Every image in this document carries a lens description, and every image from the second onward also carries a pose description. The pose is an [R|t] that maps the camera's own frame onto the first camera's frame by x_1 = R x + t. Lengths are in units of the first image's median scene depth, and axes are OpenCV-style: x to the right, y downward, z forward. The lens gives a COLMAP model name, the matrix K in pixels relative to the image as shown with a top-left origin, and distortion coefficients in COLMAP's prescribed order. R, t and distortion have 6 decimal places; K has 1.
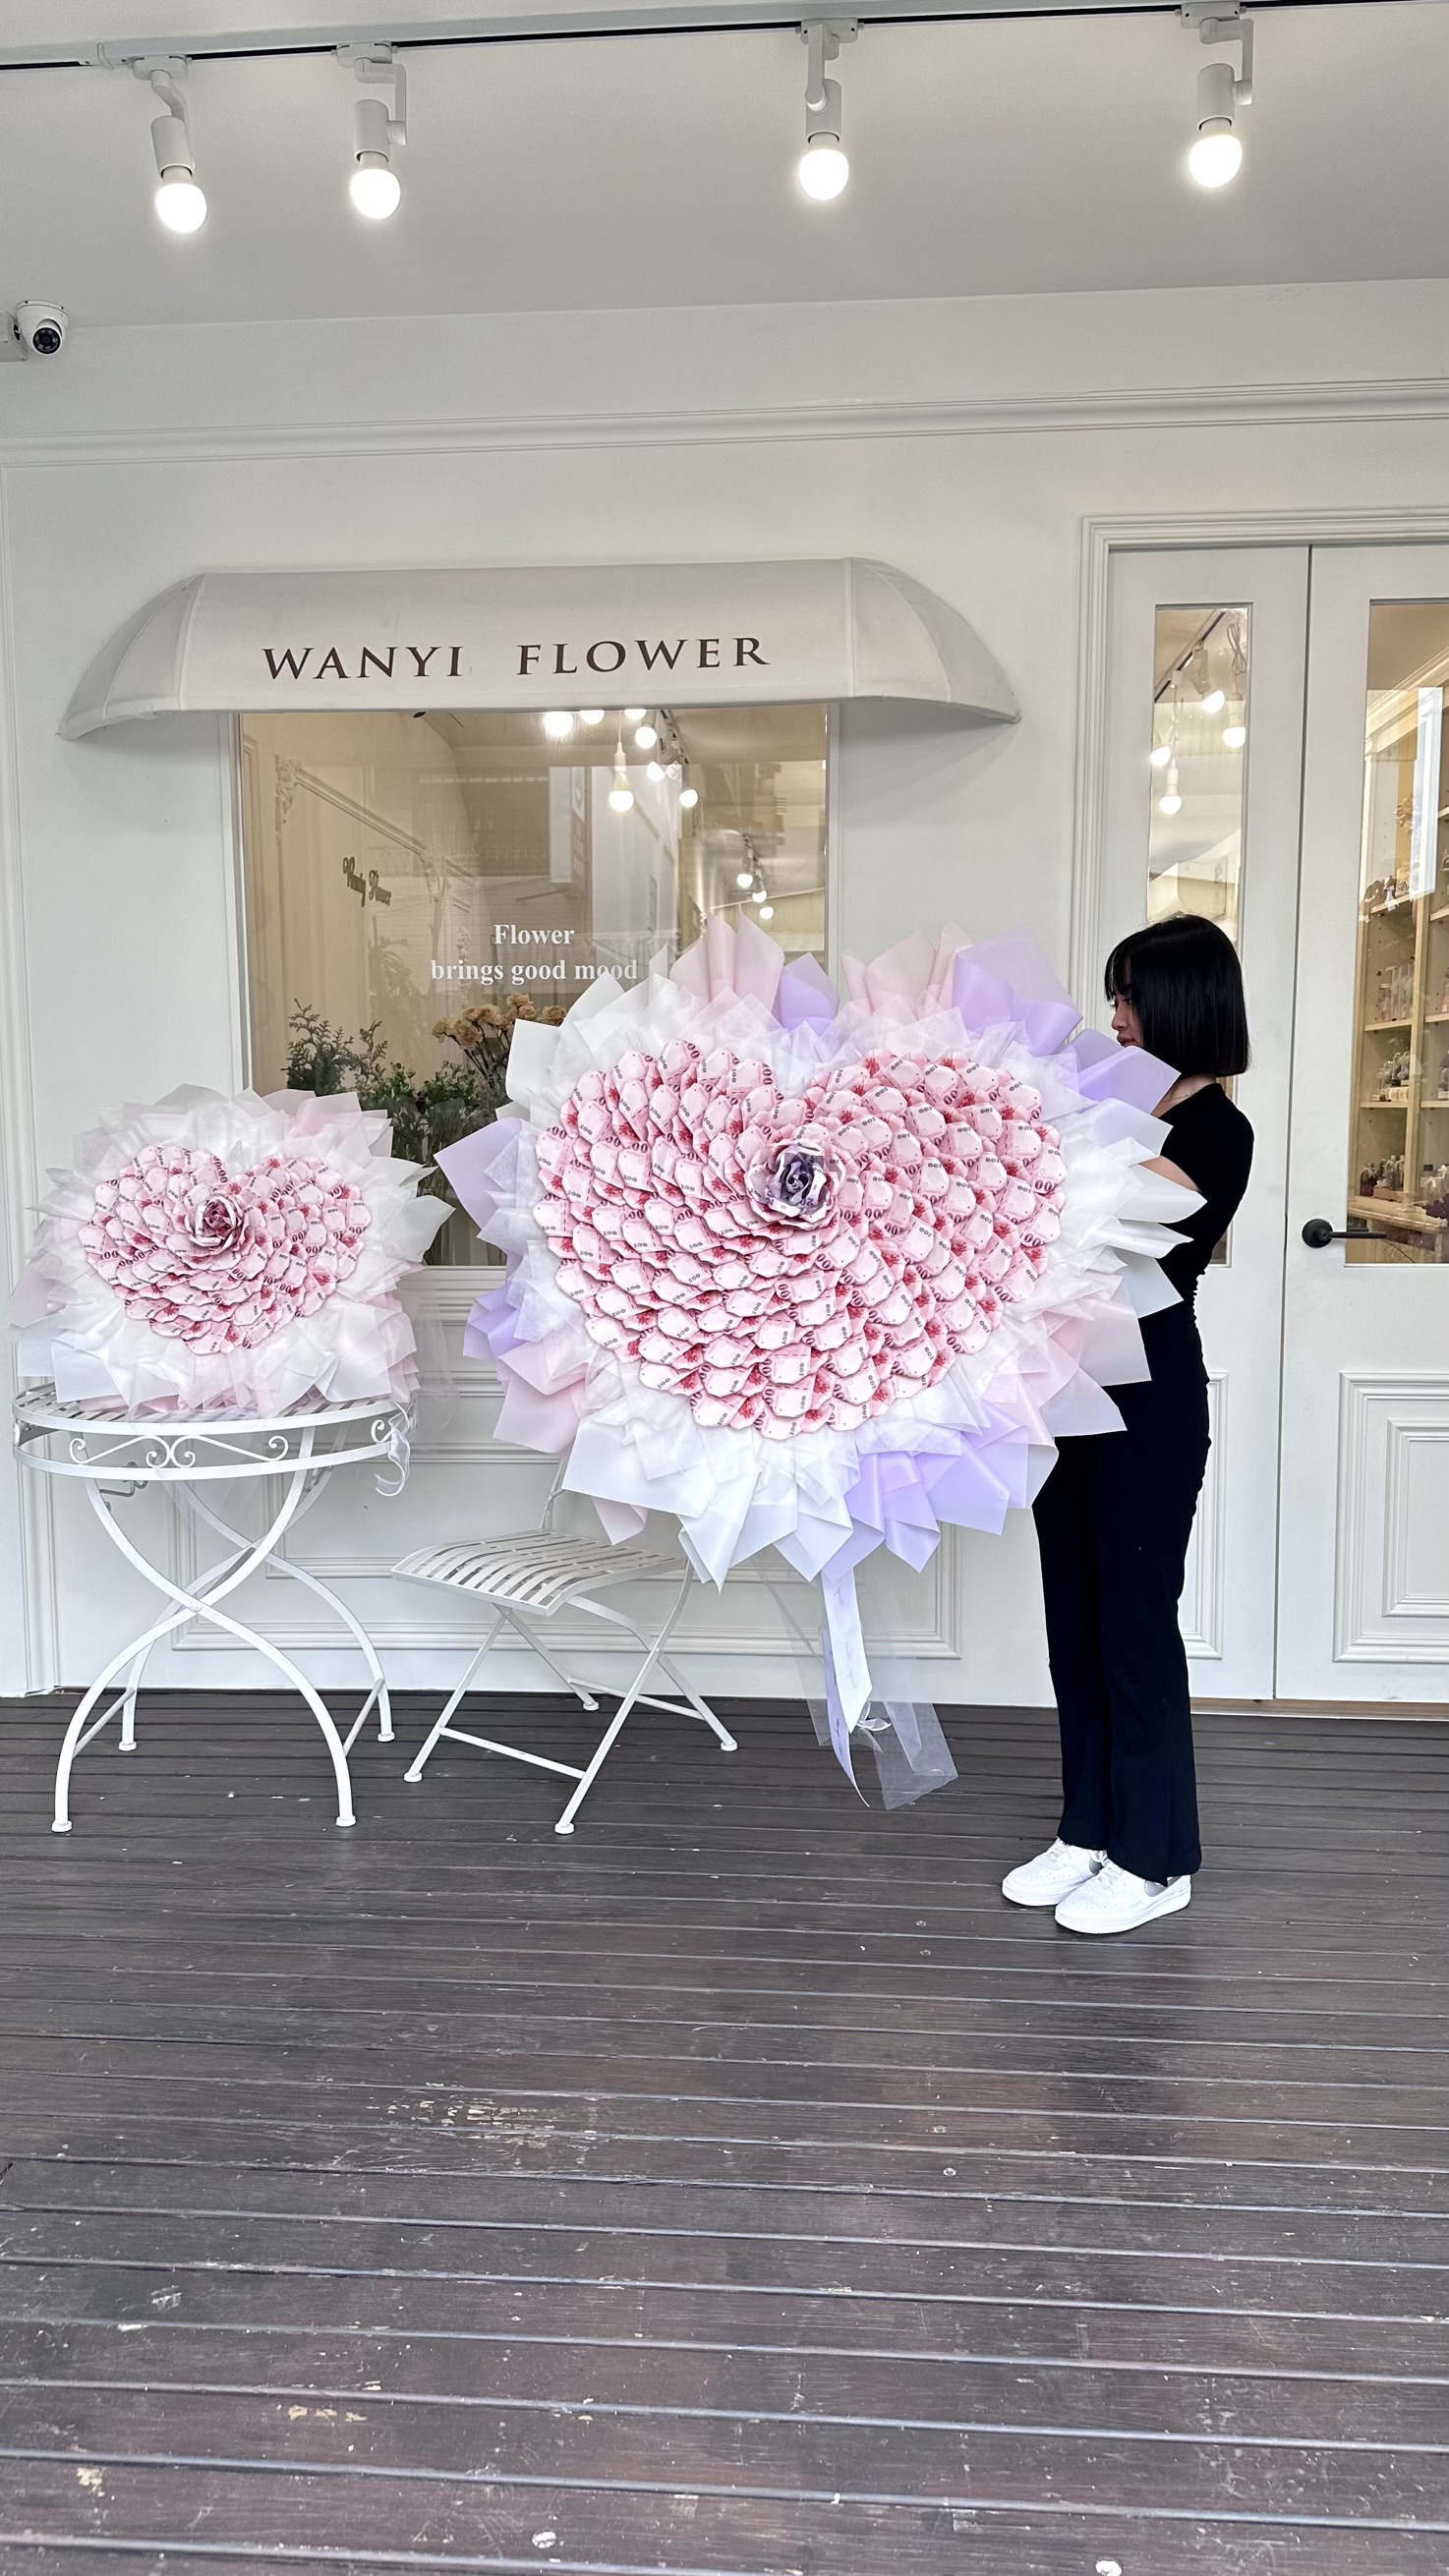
lens RADIAL K [[1795.1, 0, 715.7], [0, 1795.1, 1299.6], [0, 0, 1]] dist [0.045079, -0.067950]
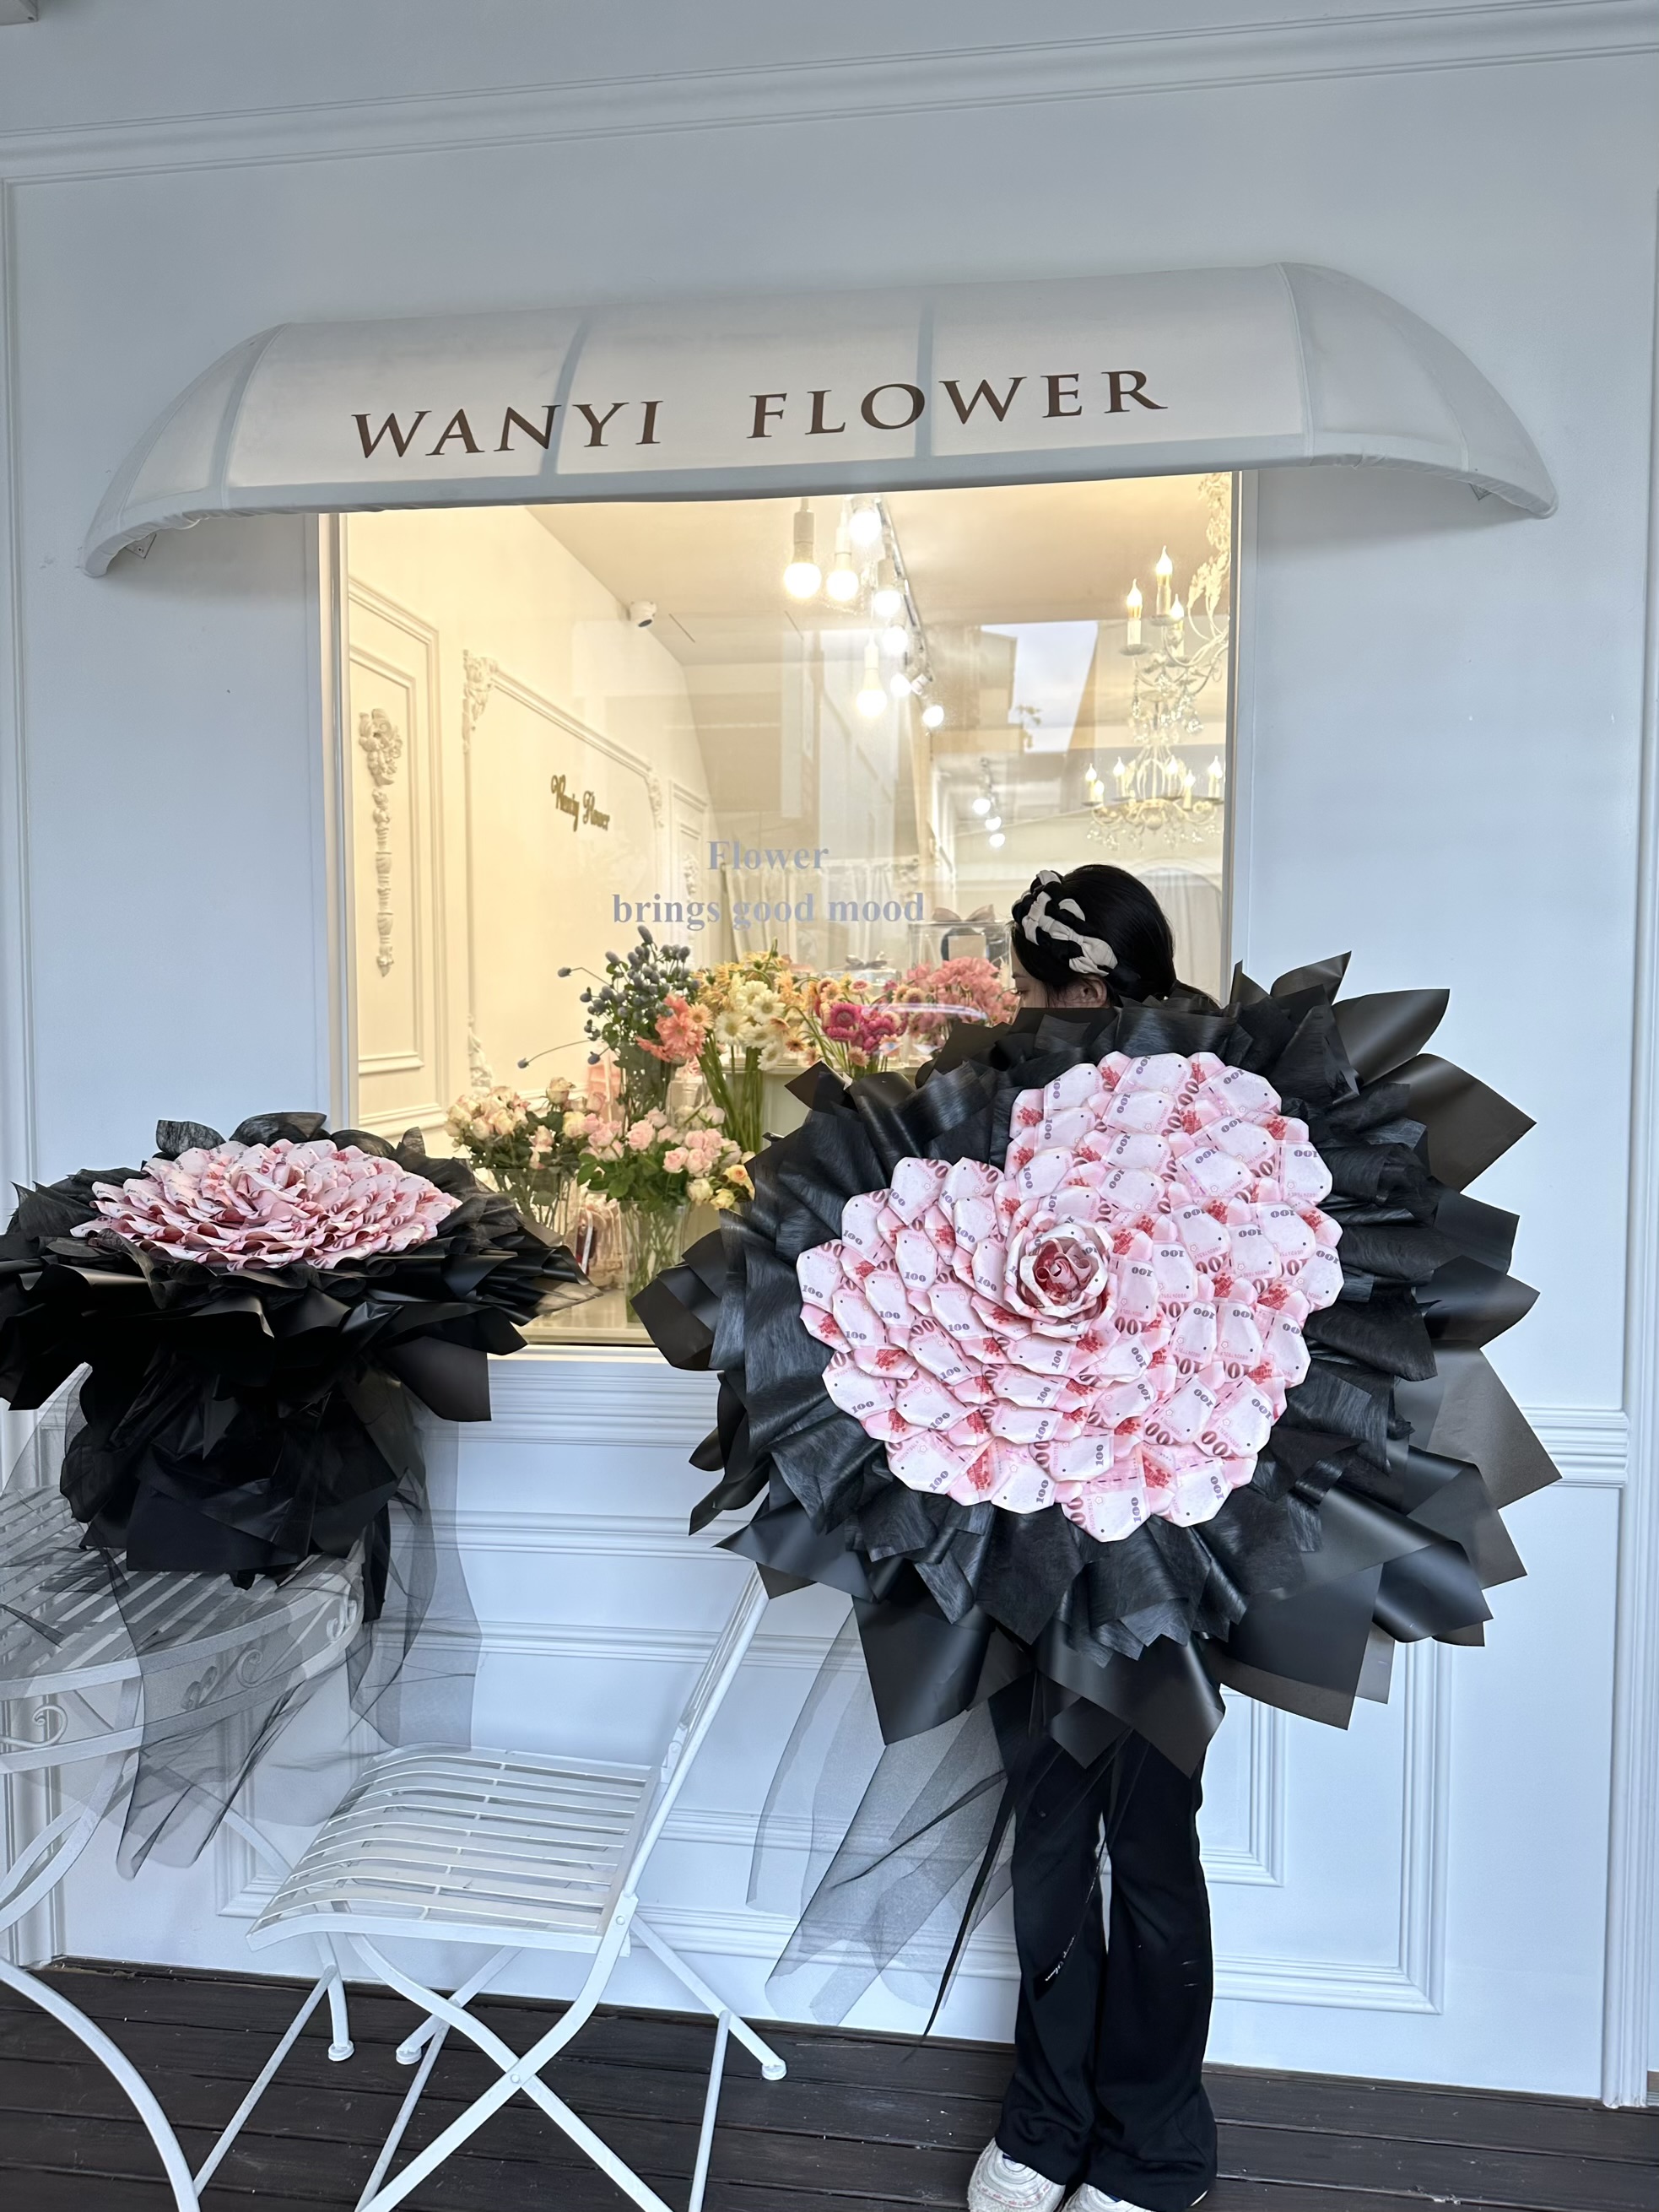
lens RADIAL K [[1553.7, 0, 817.5], [0, 1553.7, 1098.9], [0, 0, 1]] dist [0.016037, -0.024050]
pose [[0.997862, 0.007738, -0.064902, -0.049728], [-0.011058, 0.998640, -0.050955, -0.092947], [0.064419, 0.051563, 0.996590, 0.477680]]
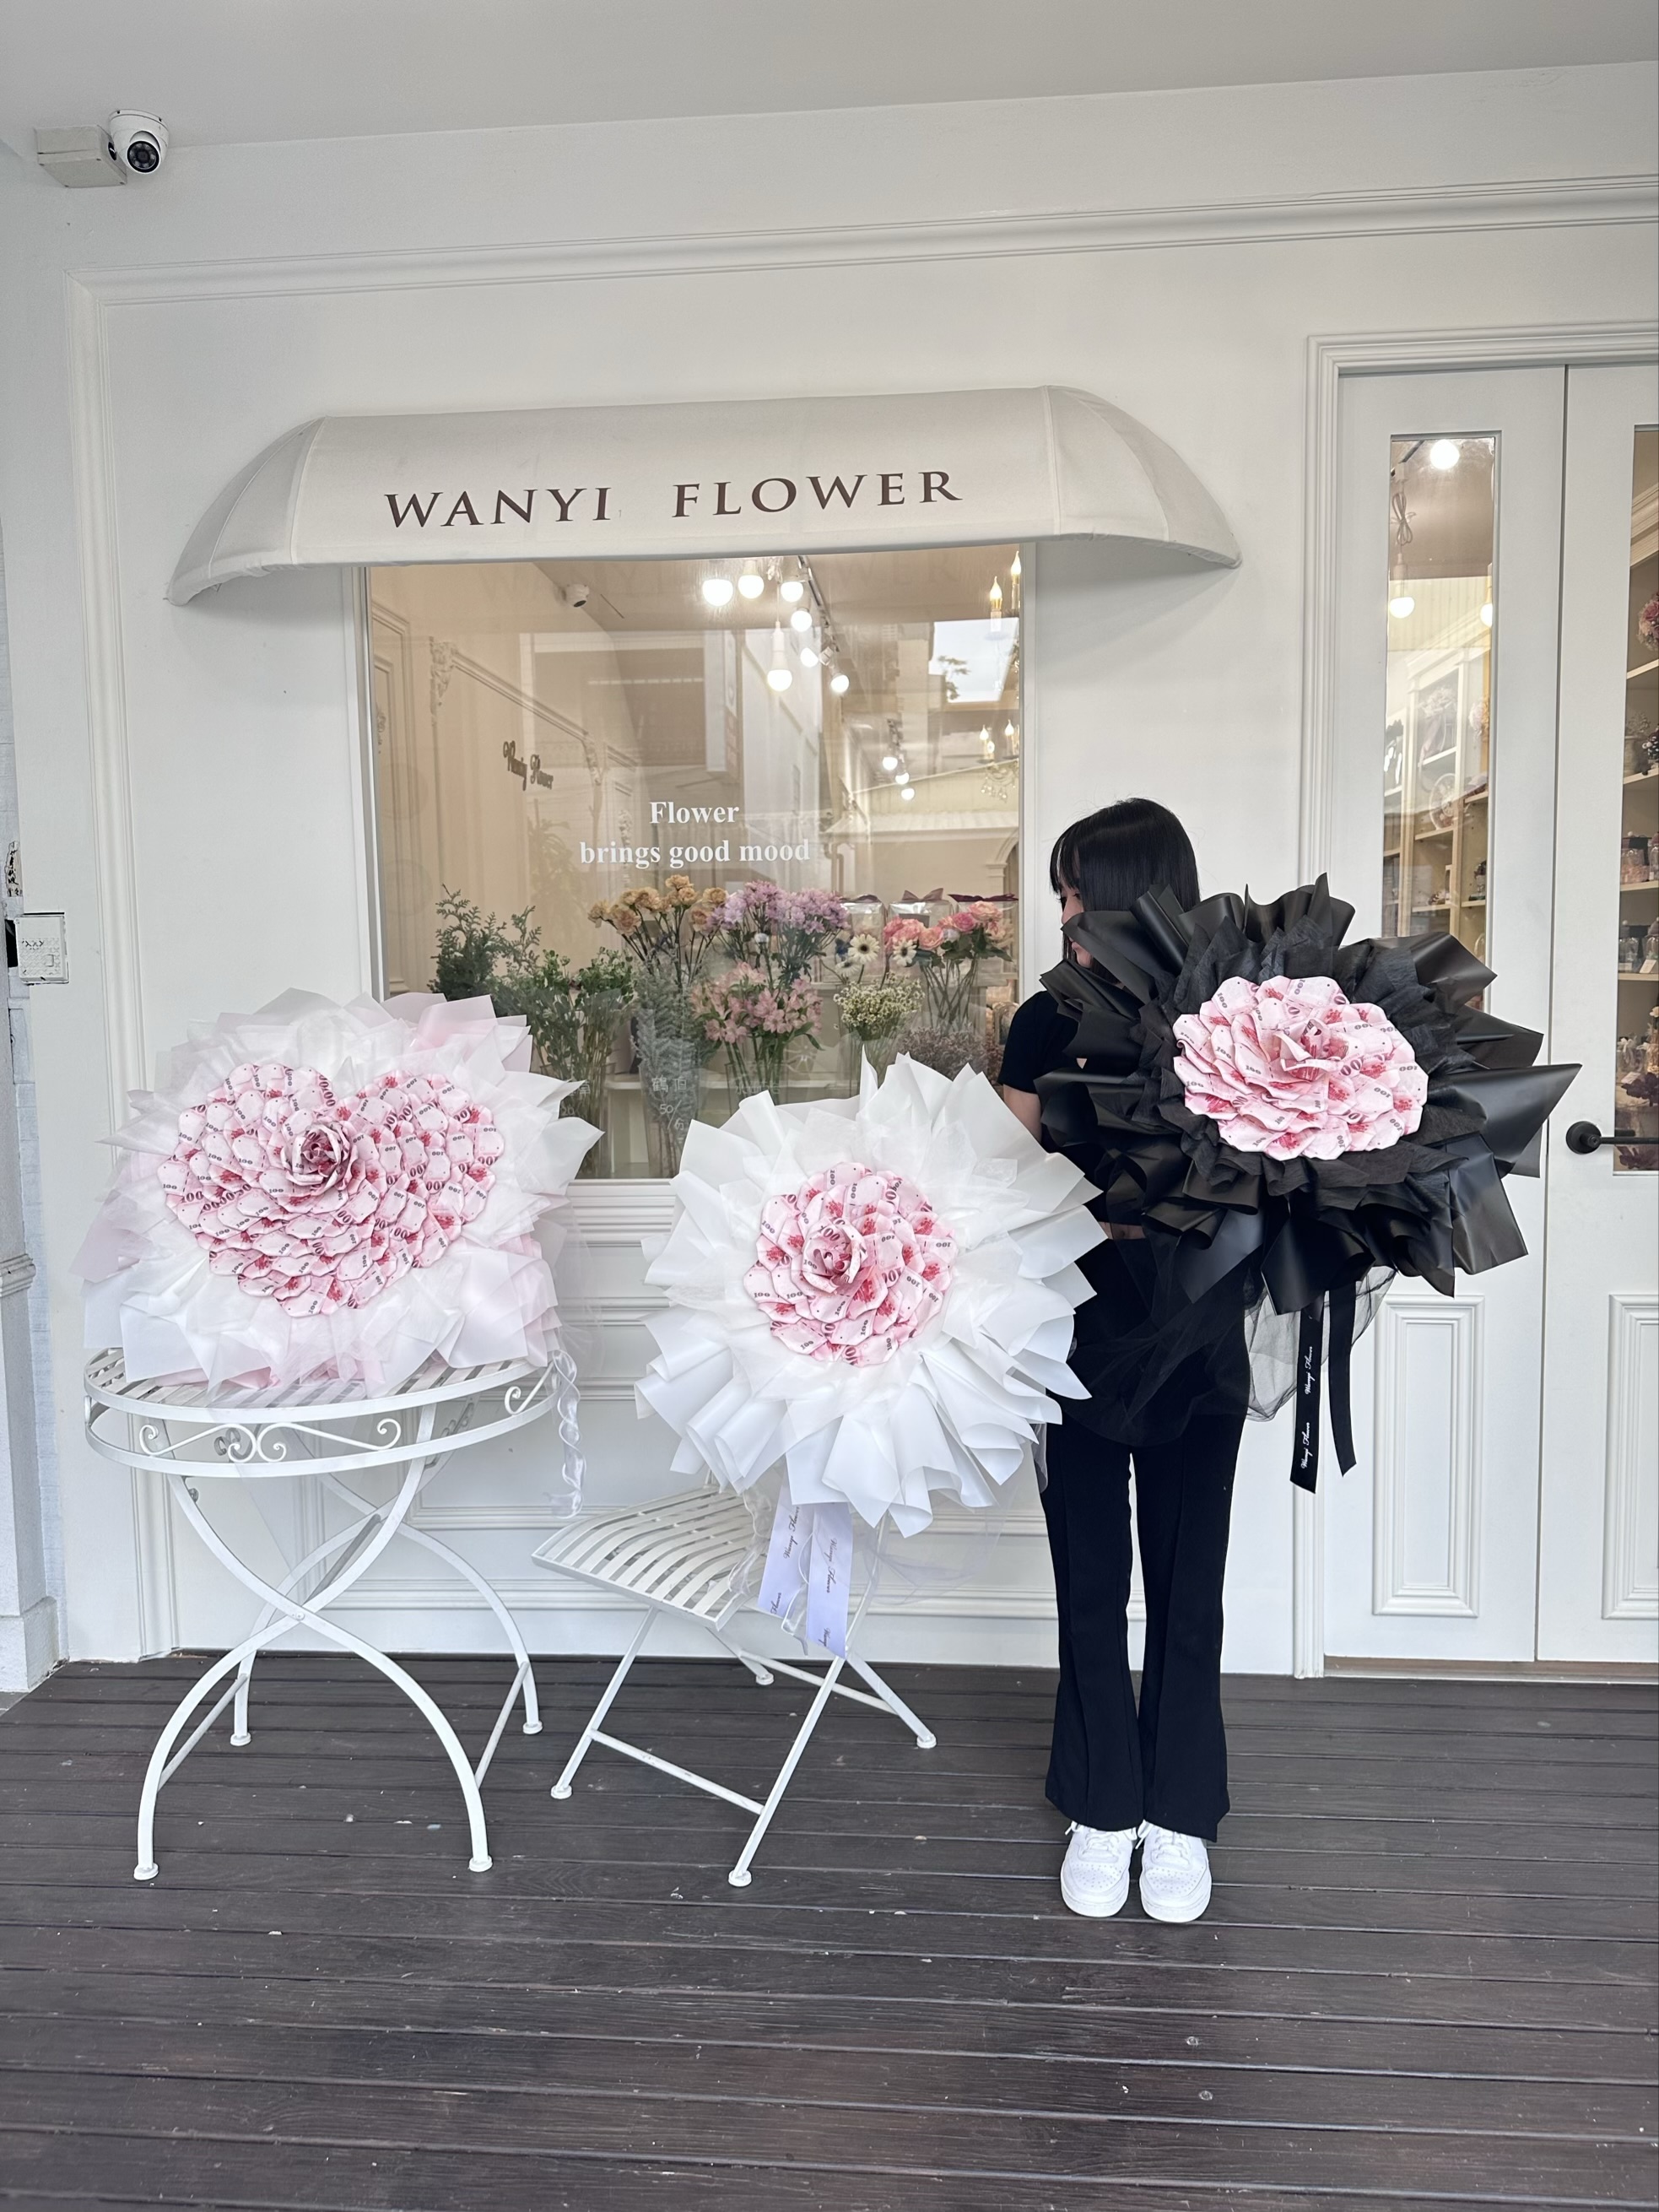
lens RADIAL K [[1553.7, 0, 840.0], [0, 1553.7, 1098.1], [0, 0, 1]] dist [0.016037, -0.024050]
pose [[0.999914, -0.011001, -0.007124, -0.026254], [0.010847, 0.999714, -0.021306, -0.046595], [0.007356, 0.021226, 0.999748, 0.247651]]
